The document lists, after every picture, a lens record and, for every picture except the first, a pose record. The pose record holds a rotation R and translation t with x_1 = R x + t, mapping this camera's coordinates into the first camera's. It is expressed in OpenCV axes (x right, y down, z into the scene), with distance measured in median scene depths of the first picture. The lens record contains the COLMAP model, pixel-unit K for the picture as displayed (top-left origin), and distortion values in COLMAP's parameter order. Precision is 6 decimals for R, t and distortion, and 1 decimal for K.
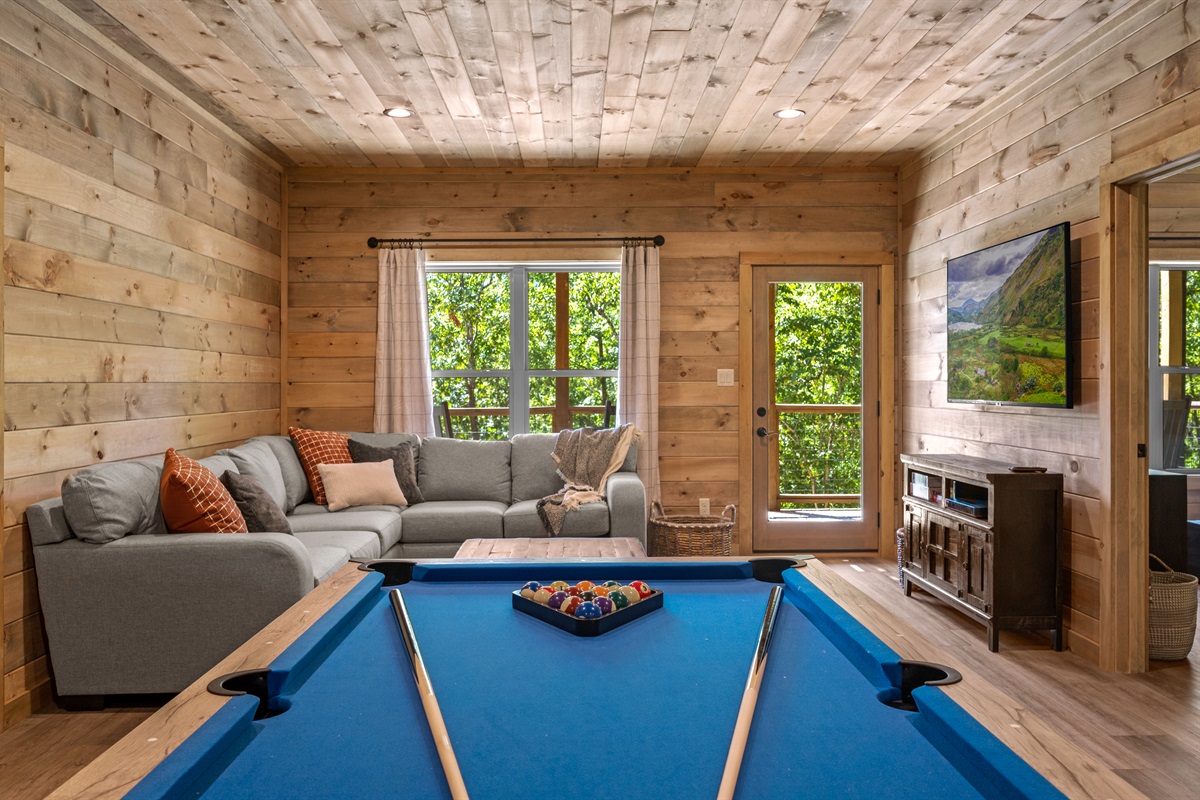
lens RADIAL K [[1028.8, 0, 613.1], [0, 1028.8, 391.5], [0, 0, 1]] dist [-0.002535, -0.009788]
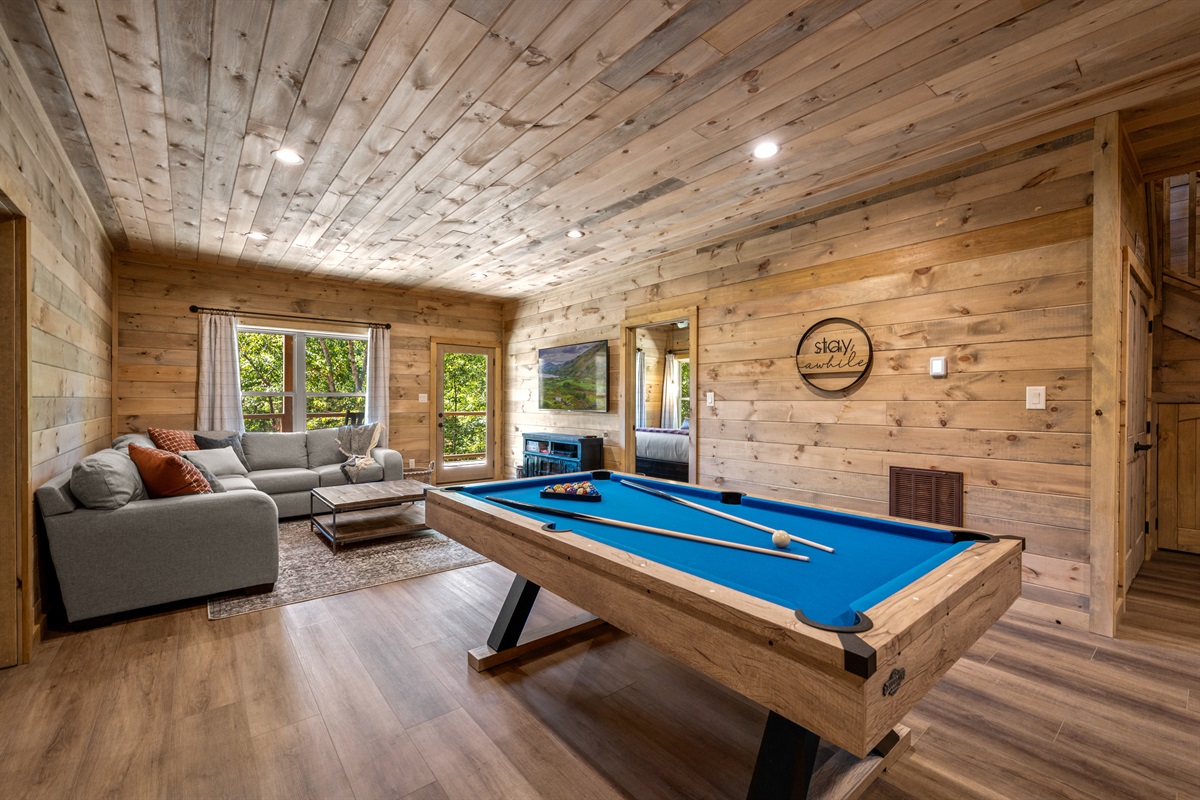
lens RADIAL K [[497.1, 0, 623.4], [0, 497.1, 410.0], [0, 0, 1]] dist [0.002734, 0.000083]
pose [[0.779105, -0.002569, 0.626888, -0.215616], [-0.002999, 0.999965, 0.007825, 0.000559], [-0.626886, -0.007977, 0.779070, 0.002355]]
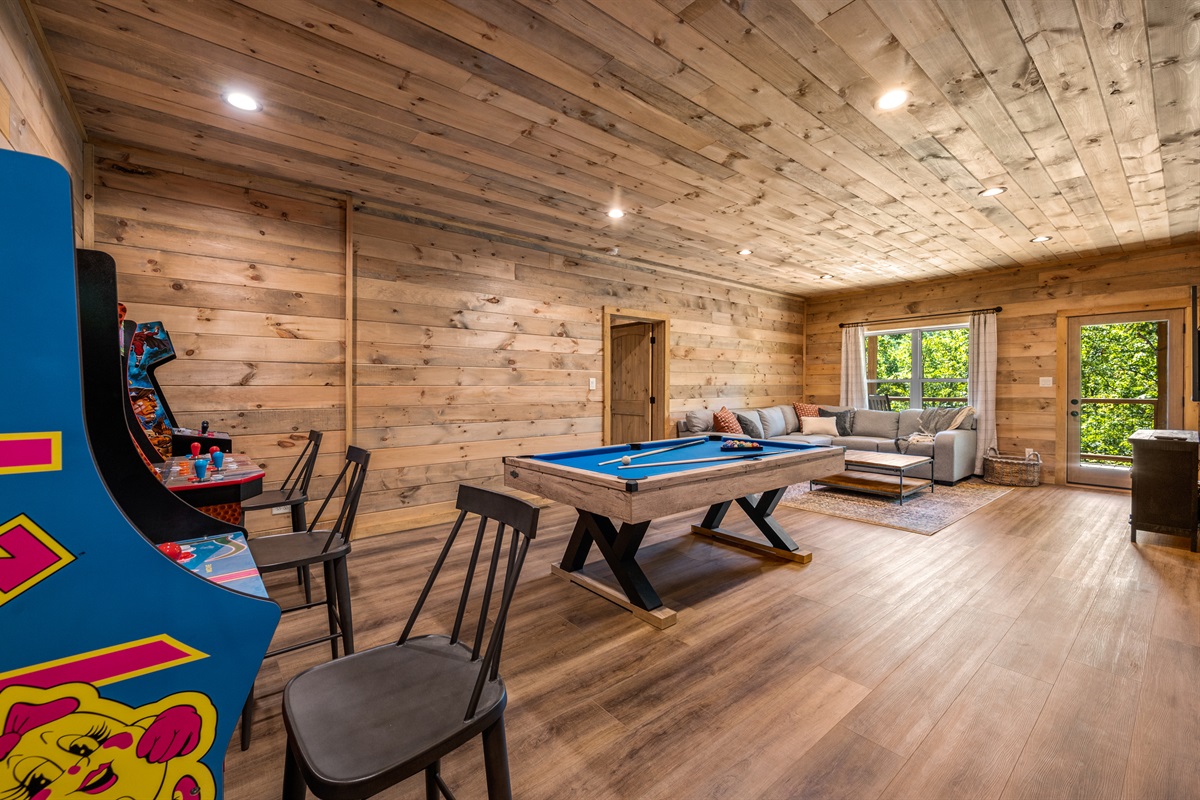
lens RADIAL K [[497.1, 0, 596.8], [0, 497.1, 393.9], [0, 0, 1]] dist [0.002734, 0.000083]
pose [[0.622021, 0.013588, -0.782883, 0.335529], [-0.004720, 0.999896, 0.013605, -0.001173], [0.782986, -0.004768, 0.622021, -0.159250]]
